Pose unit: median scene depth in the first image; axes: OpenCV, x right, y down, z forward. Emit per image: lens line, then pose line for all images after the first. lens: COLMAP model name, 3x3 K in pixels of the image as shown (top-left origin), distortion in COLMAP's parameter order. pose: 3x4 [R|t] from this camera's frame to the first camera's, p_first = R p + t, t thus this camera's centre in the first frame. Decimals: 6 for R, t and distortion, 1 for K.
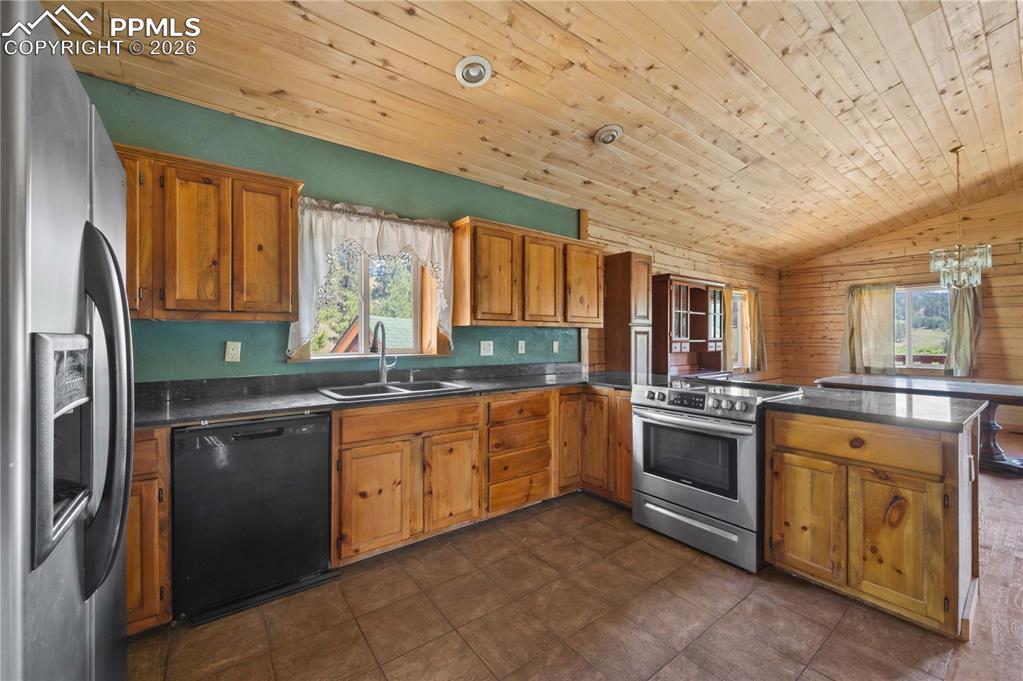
lens RADIAL K [[407.1, 0, 513.8], [0, 407.1, 334.1], [0, 0, 1]] dist [-0.000152, -0.001405]
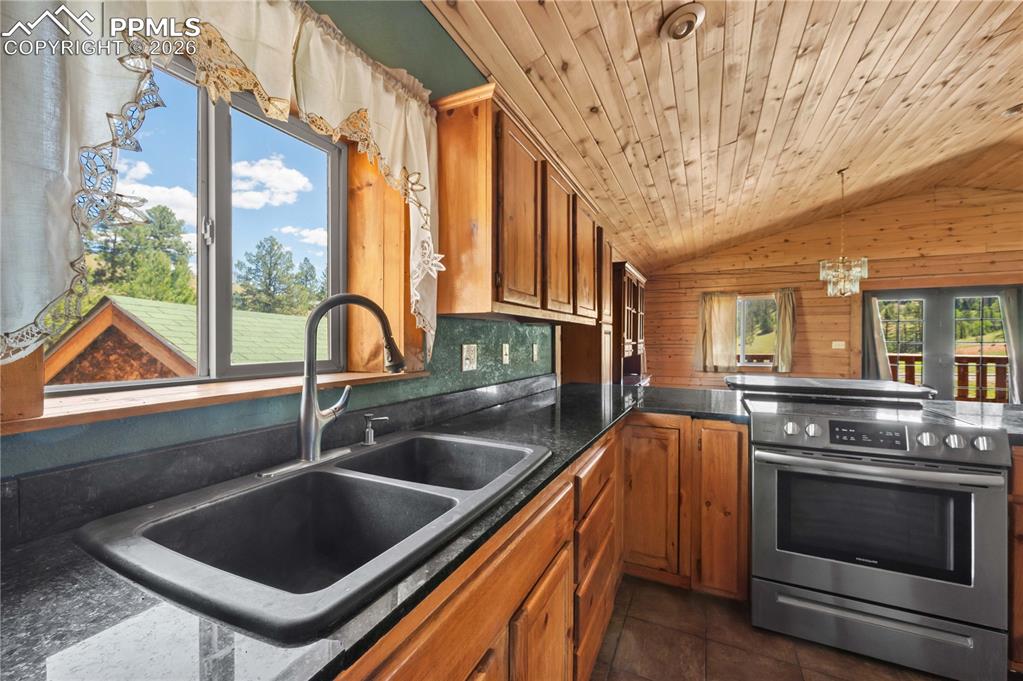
lens RADIAL K [[407.1, 0, 509.9], [0, 407.1, 340.0], [0, 0, 1]] dist [-0.000152, -0.001405]
pose [[0.891580, 0.001714, 0.452861, -0.296023], [-0.006685, 0.999934, 0.009376, 0.006345], [-0.452815, -0.011387, 0.891532, 0.536486]]
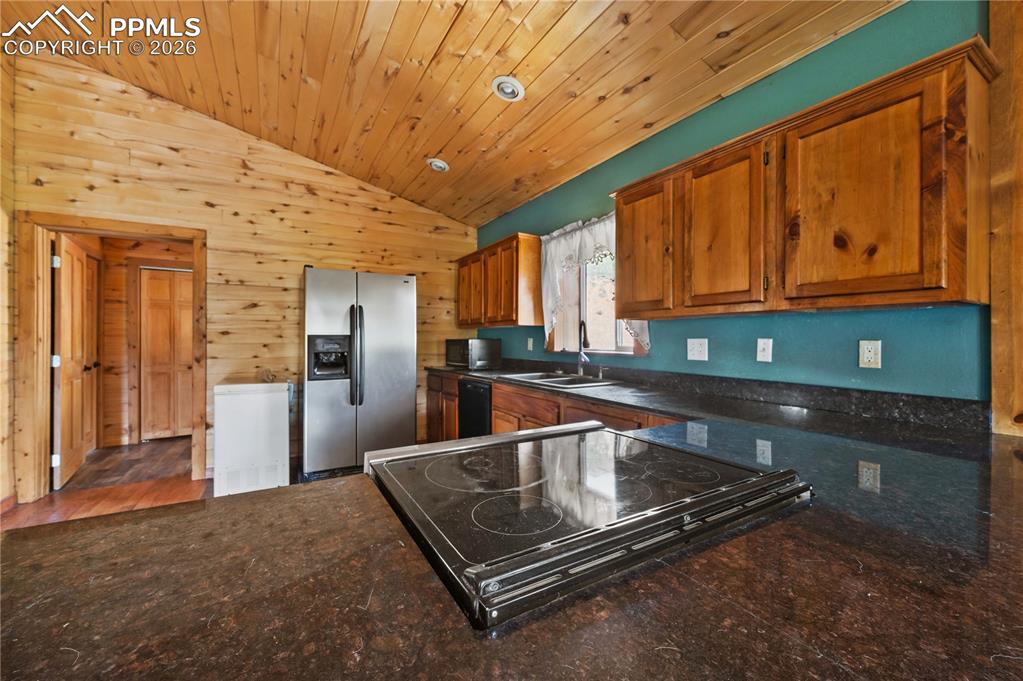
lens RADIAL K [[407.1, 0, 505.7], [0, 407.1, 336.4], [0, 0, 1]] dist [-0.000152, -0.001405]
pose [[-0.129399, -0.006004, -0.991574, 0.732162], [0.008747, 0.999936, -0.007196, 0.016397], [0.991554, -0.009605, -0.129339, 0.849018]]
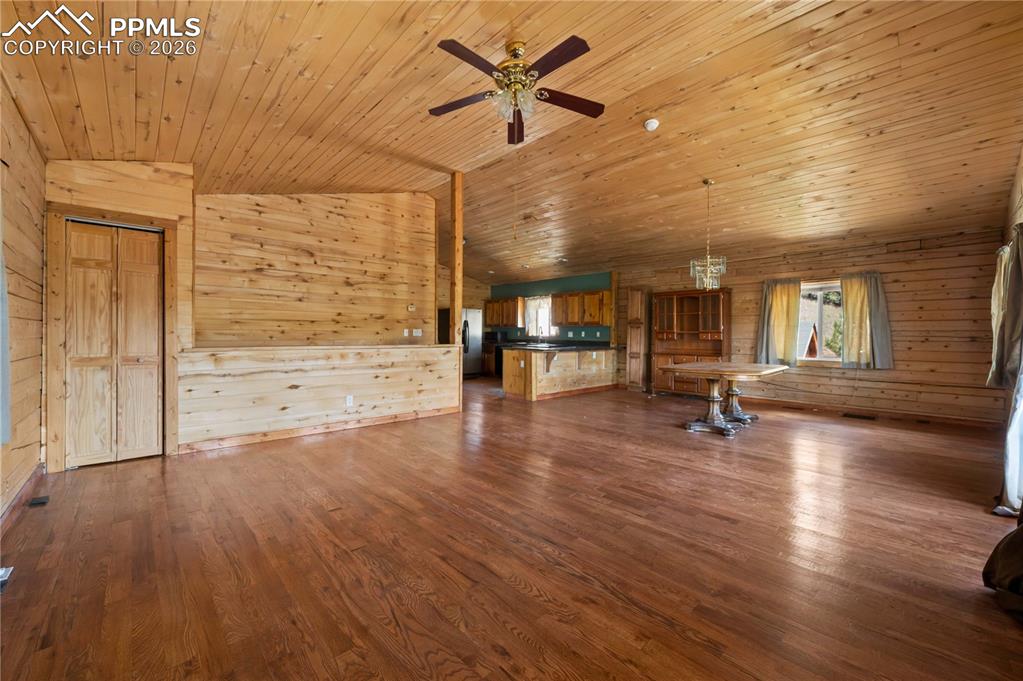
lens RADIAL K [[407.1, 0, 506.5], [0, 407.1, 335.0], [0, 0, 1]] dist [-0.000152, -0.001405]
pose [[0.090434, 0.000828, -0.995902, 3.010051], [0.003254, 0.999994, 0.001127, 0.039211], [0.995897, -0.003342, 0.090431, 0.333685]]
